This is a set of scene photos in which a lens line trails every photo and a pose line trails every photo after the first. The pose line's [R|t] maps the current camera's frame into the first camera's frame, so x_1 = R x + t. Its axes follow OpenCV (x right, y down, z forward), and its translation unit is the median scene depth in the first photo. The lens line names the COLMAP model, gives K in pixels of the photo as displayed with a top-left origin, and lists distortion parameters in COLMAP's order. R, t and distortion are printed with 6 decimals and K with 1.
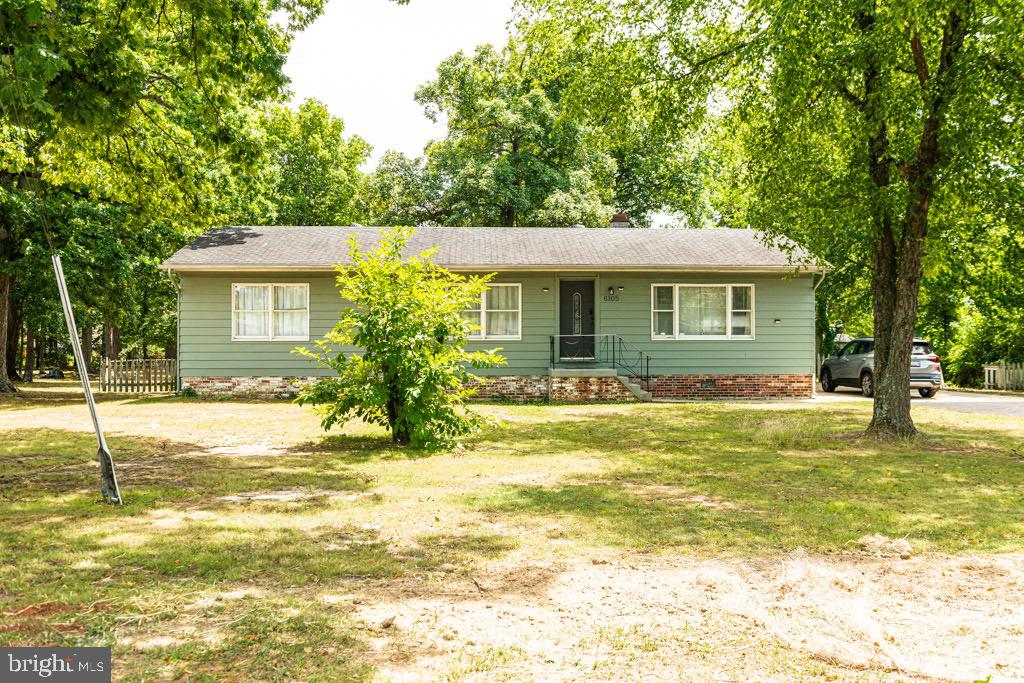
lens RADIAL K [[852.9, 0, 498.8], [0, 852.9, 340.2], [0, 0, 1]] dist [-0.049847, -0.002523]
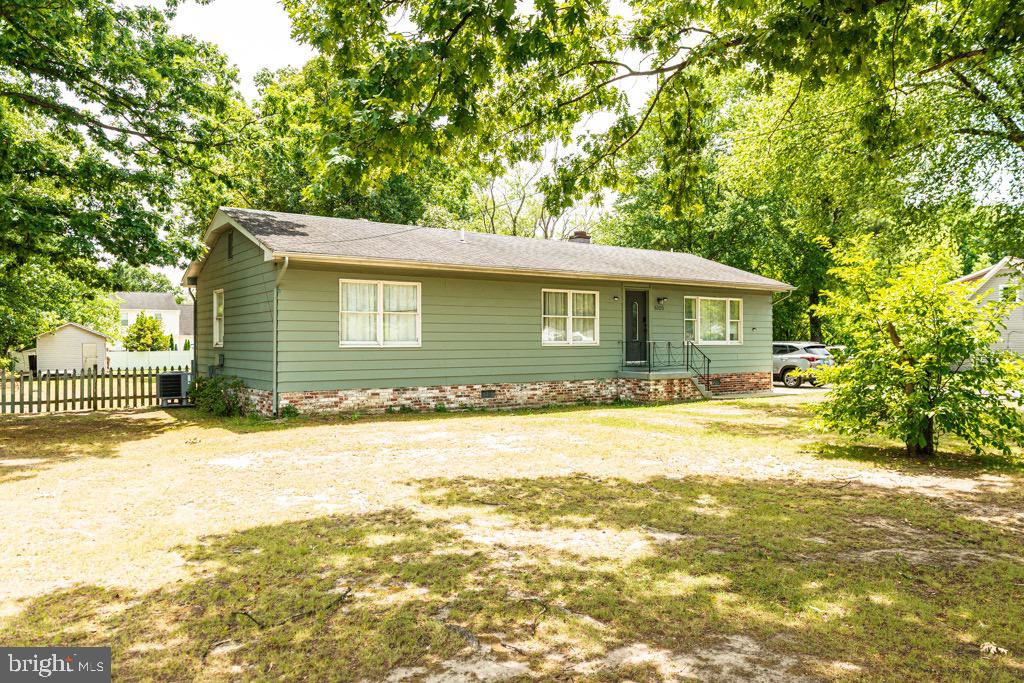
lens RADIAL K [[729.7, 0, 480.0], [0, 729.7, 334.3], [0, 0, 1]] dist [-0.049942, -0.008590]
pose [[0.853320, 0.004489, 0.521368, -0.565135], [-0.001039, 0.999976, -0.006910, -0.007171], [-0.521386, 0.005355, 0.853304, 0.310060]]
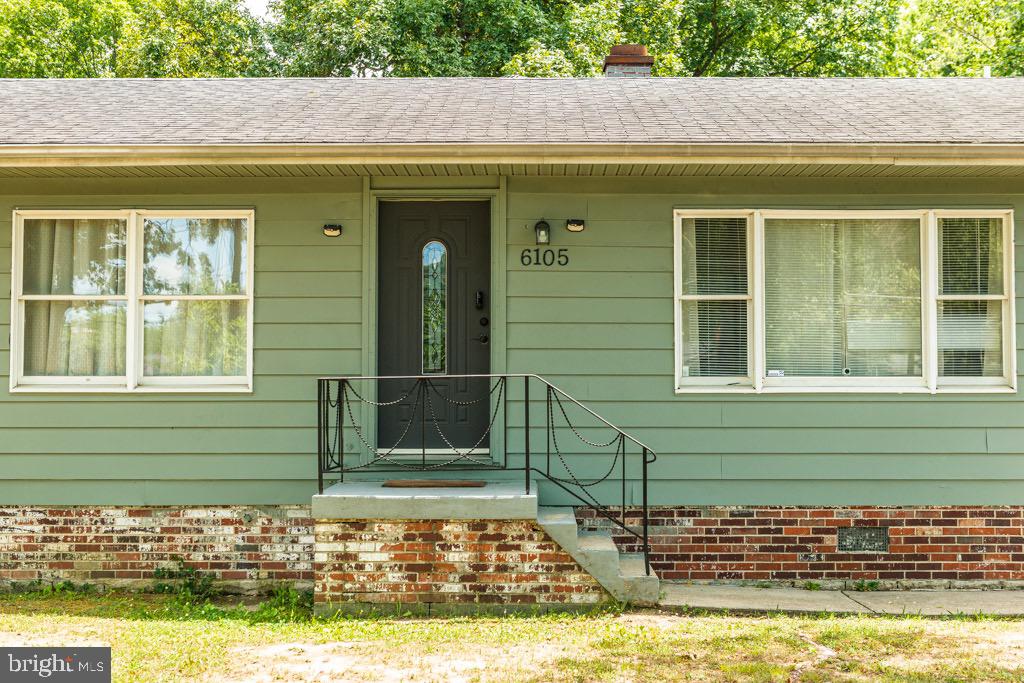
lens RADIAL K [[1398.2, 0, 509.0], [0, 1398.2, 338.9], [0, 0, 1]] dist [-0.033185, 0.000000]
pose [[0.999203, 0.000609, -0.039907, 0.139944], [-0.002030, 0.999365, -0.035581, -0.001374], [0.039860, 0.035634, 0.998570, 0.495222]]
